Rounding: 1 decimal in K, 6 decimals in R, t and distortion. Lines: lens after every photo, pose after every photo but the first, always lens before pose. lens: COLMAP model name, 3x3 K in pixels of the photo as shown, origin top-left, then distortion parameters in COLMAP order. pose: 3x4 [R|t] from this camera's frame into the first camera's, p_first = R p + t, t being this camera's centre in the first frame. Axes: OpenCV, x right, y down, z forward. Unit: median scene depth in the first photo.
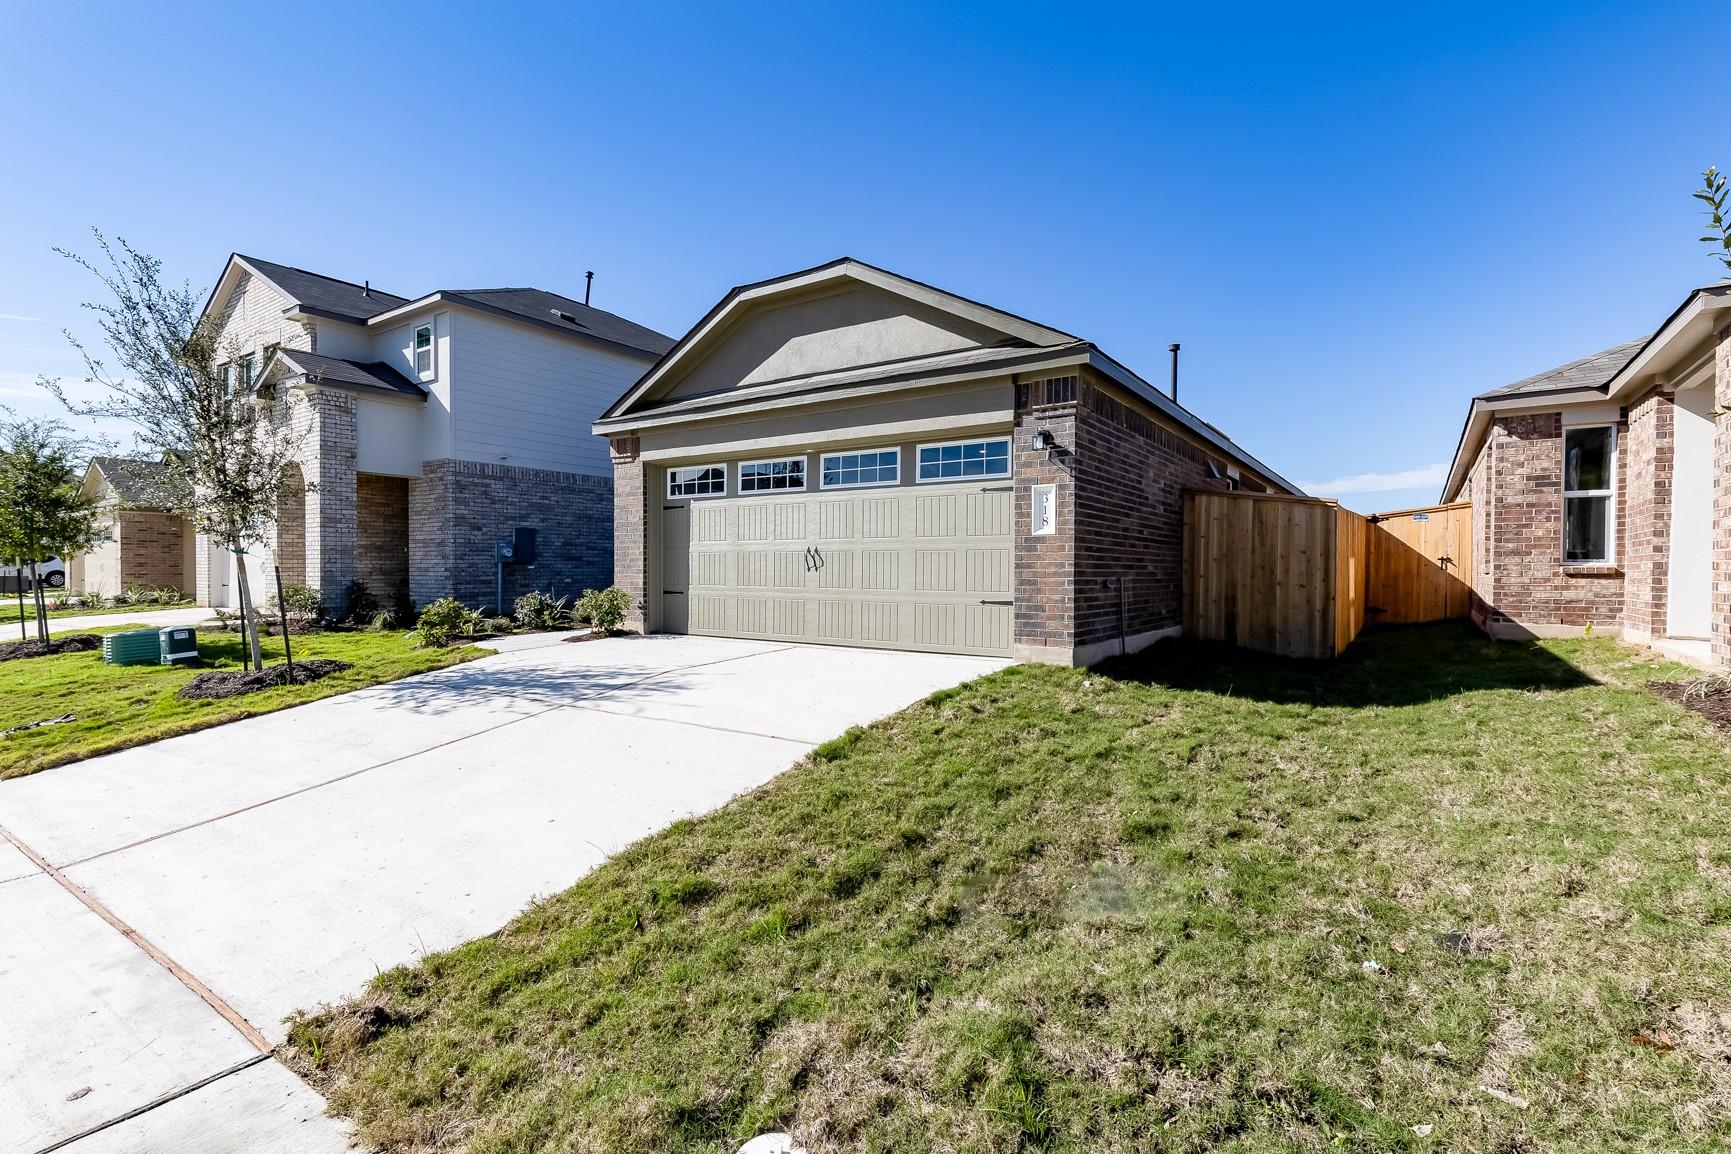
lens RADIAL K [[776.1, 0, 879.7], [0, 776.1, 578.8], [0, 0, 1]] dist [-0.002716, -0.000703]
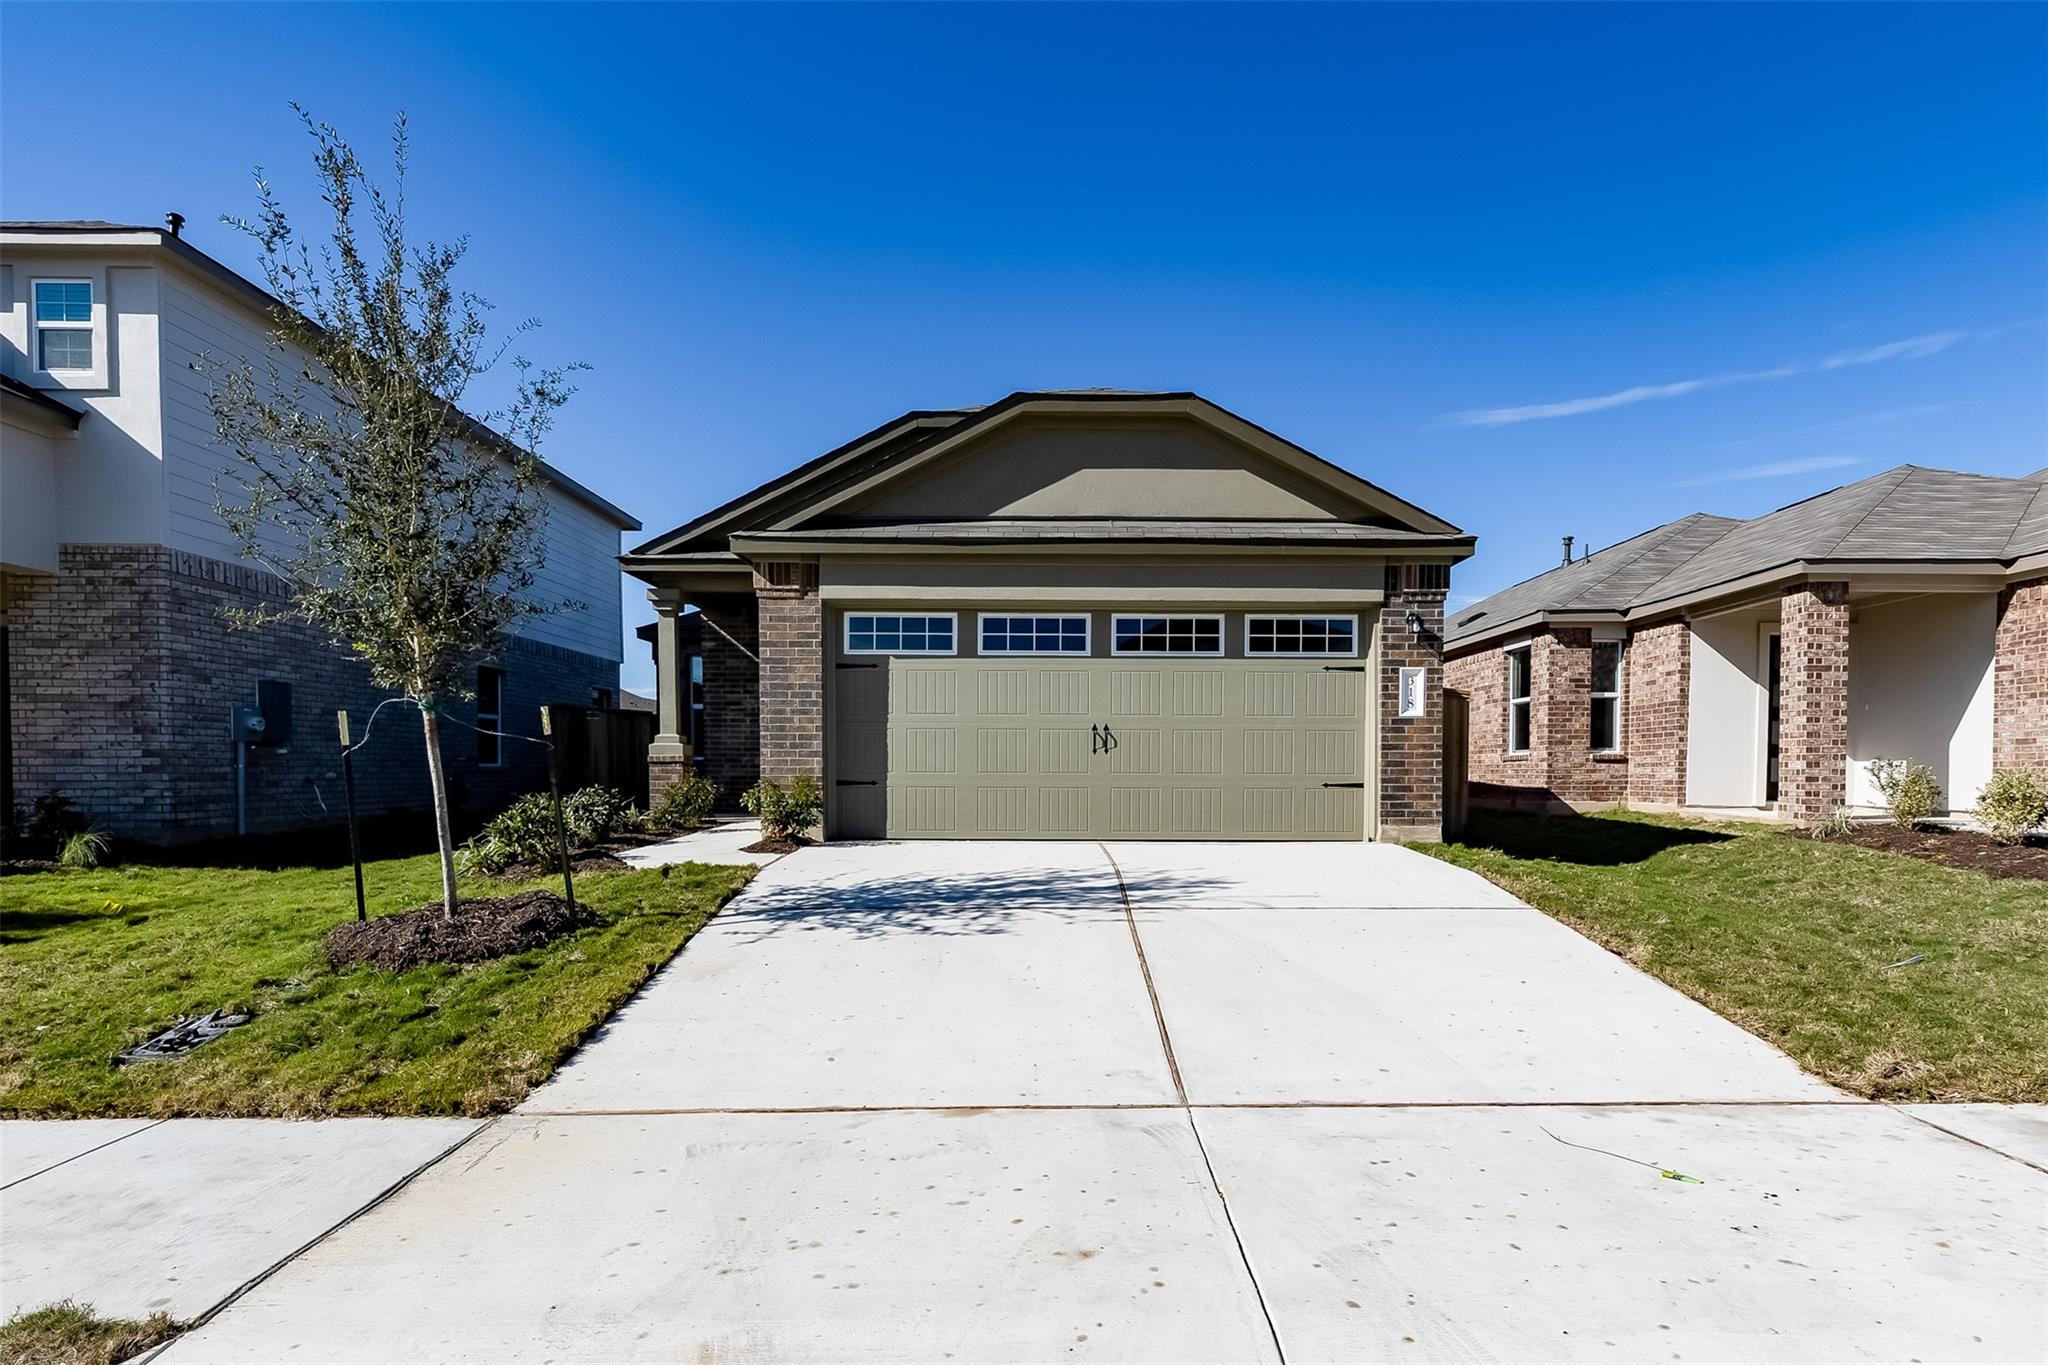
lens RADIAL K [[1062.4, 0, 1024.9], [0, 1062.4, 798.4], [0, 0, 1]] dist [-0.000264, -0.000441]
pose [[0.830825, -0.016419, 0.556292, -0.799356], [0.007337, 0.999801, 0.018551, 0.017076], [-0.556486, -0.011331, 0.830780, 0.098392]]
